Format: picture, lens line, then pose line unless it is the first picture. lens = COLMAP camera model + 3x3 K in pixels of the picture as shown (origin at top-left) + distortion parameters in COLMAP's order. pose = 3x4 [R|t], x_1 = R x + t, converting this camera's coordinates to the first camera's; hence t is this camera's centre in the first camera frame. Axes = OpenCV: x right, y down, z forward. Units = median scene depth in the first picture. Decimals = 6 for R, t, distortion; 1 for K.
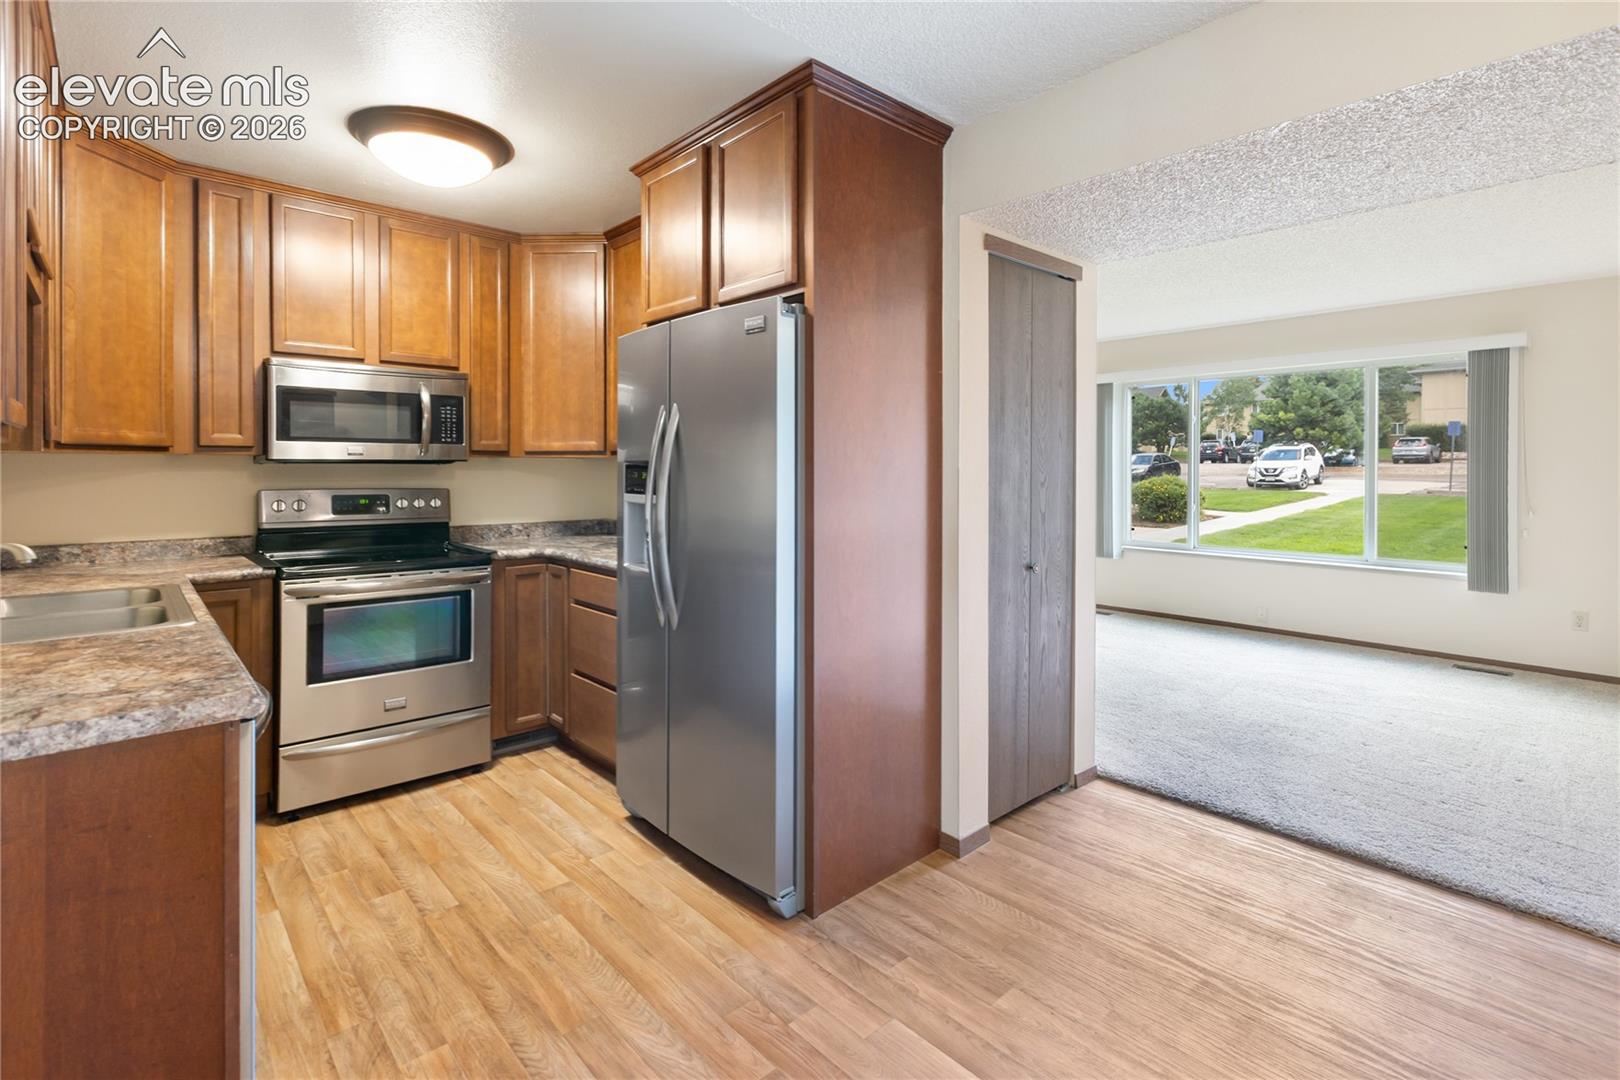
lens RADIAL K [[749.3, 0, 802.9], [0, 749.3, 477.7], [0, 0, 1]] dist [0.002232, 0.000215]
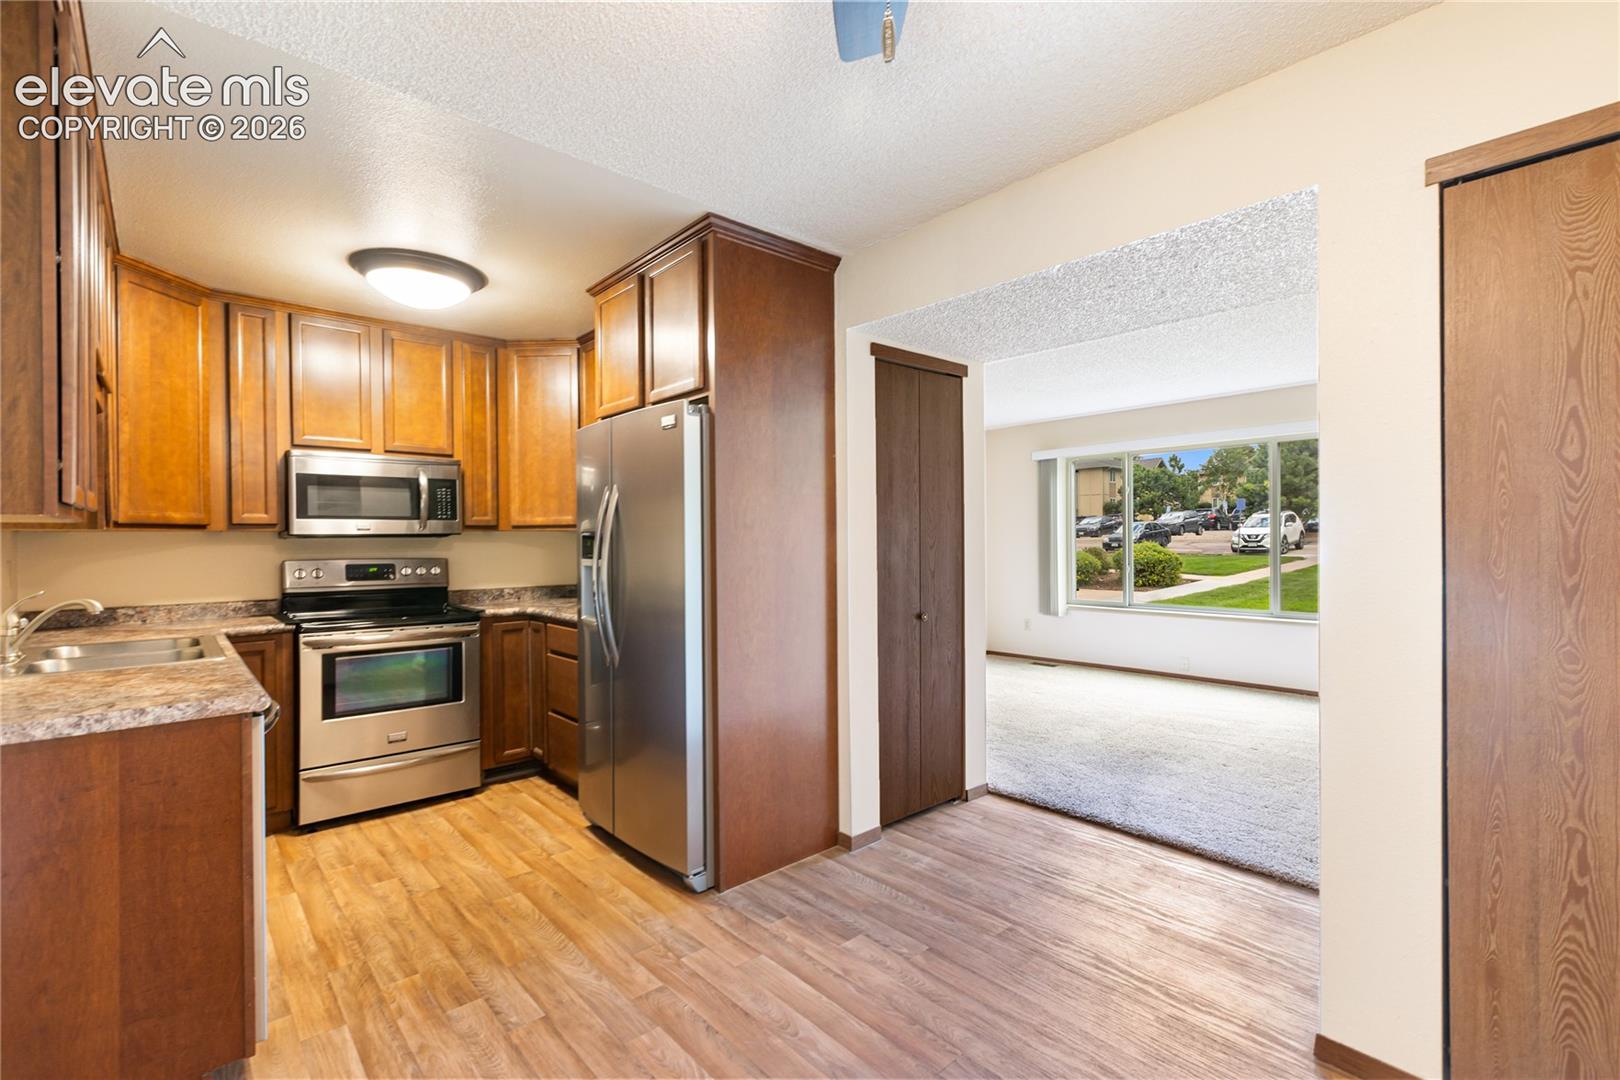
lens RADIAL K [[719.3, 0, 820.1], [0, 719.3, 546.8], [0, 0, 1]] dist [0.002917, 0.000447]
pose [[0.999927, -0.012018, -0.001241, 0.139035], [0.012013, 0.999921, -0.003640, 0.009786], [0.001285, 0.003625, 0.999993, -0.154113]]
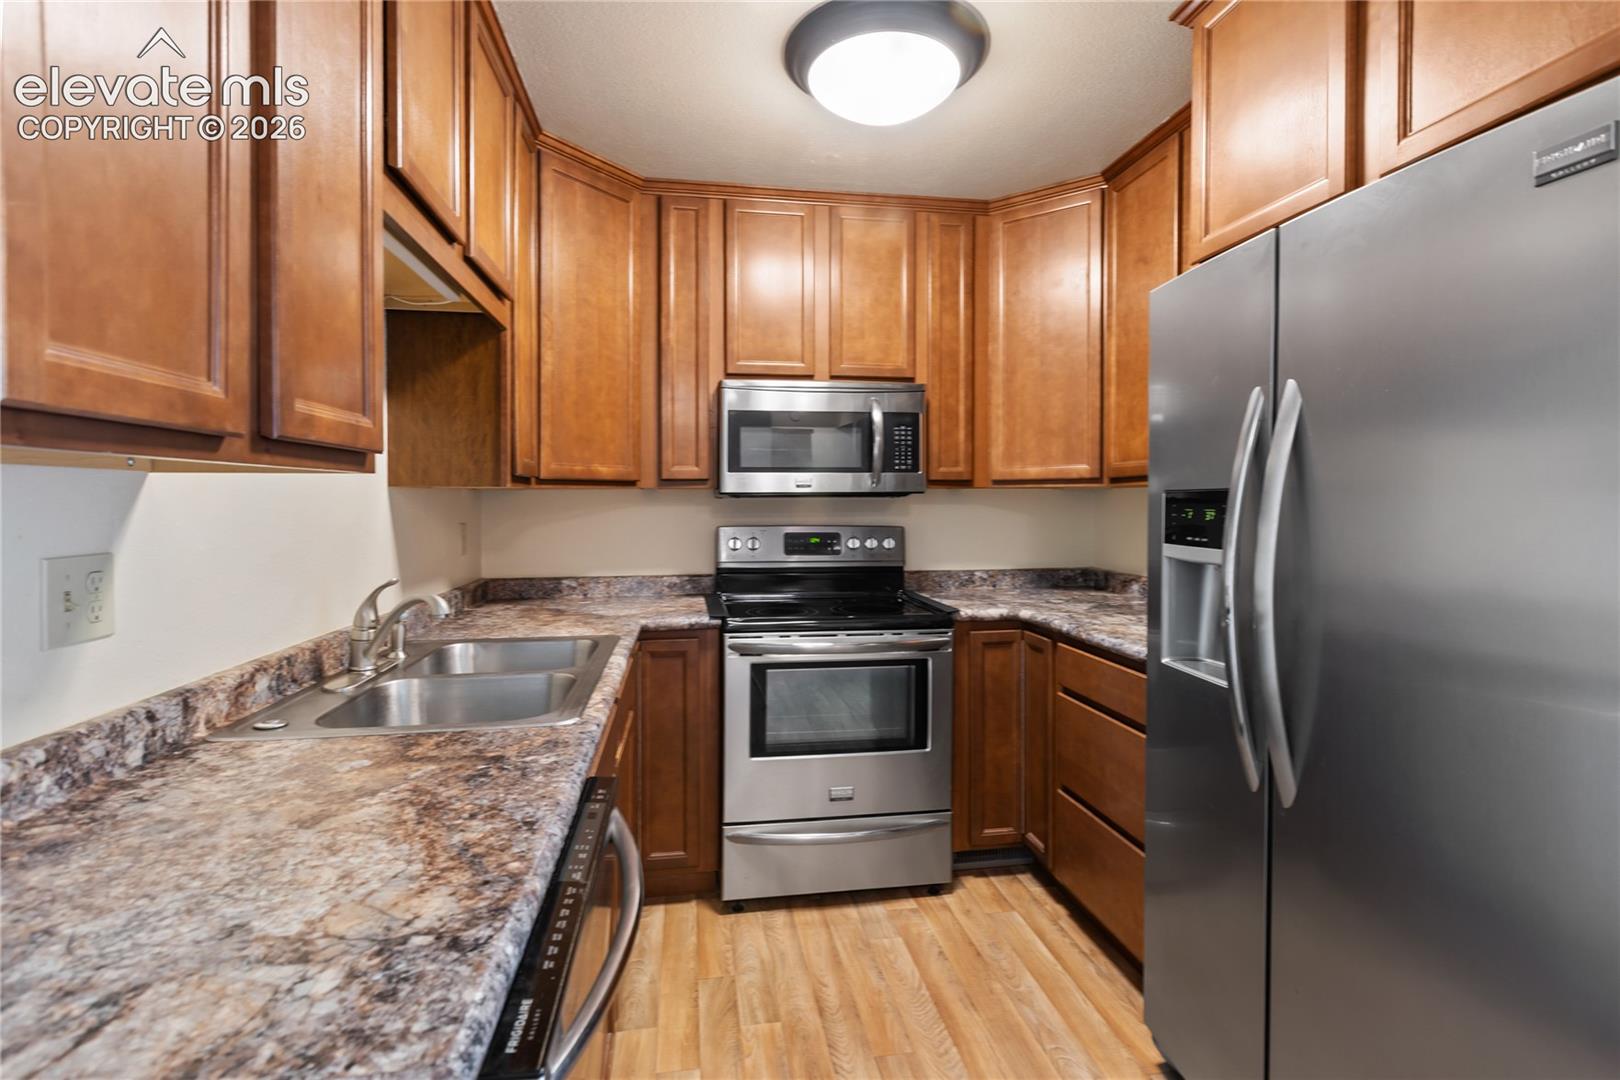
lens RADIAL K [[741.6, 0, 808.4], [0, 741.6, 508.5], [0, 0, 1]] dist [0.002537, 0.000009]
pose [[0.839471, 0.002318, -0.543400, -0.139309], [-0.002864, 0.999996, -0.000158, -0.006177], [0.543397, 0.001689, 0.839474, 0.308661]]
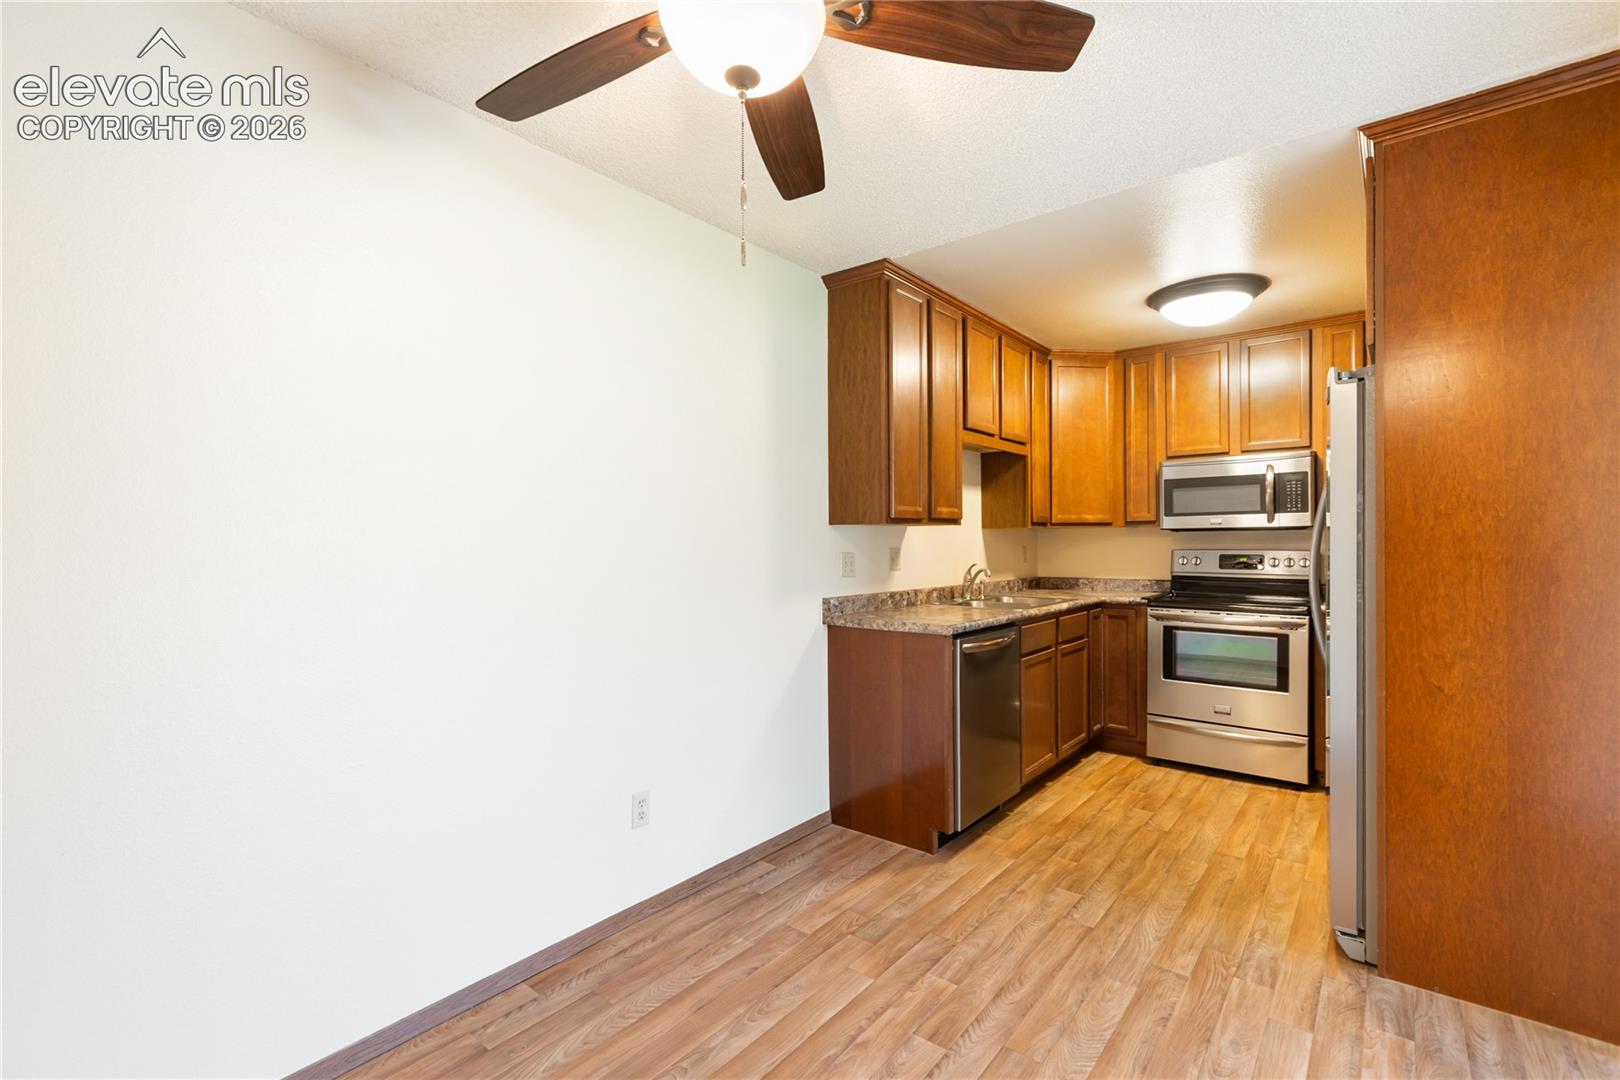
lens RADIAL K [[728.2, 0, 823.1], [0, 728.2, 544.8], [0, 0, 1]] dist [0.018646, -0.000199]
pose [[0.174226, 0.001168, -0.984705, 0.627646], [-0.003740, 0.999993, 0.000524, 0.009933], [0.984699, 0.003592, 0.174229, 0.068559]]
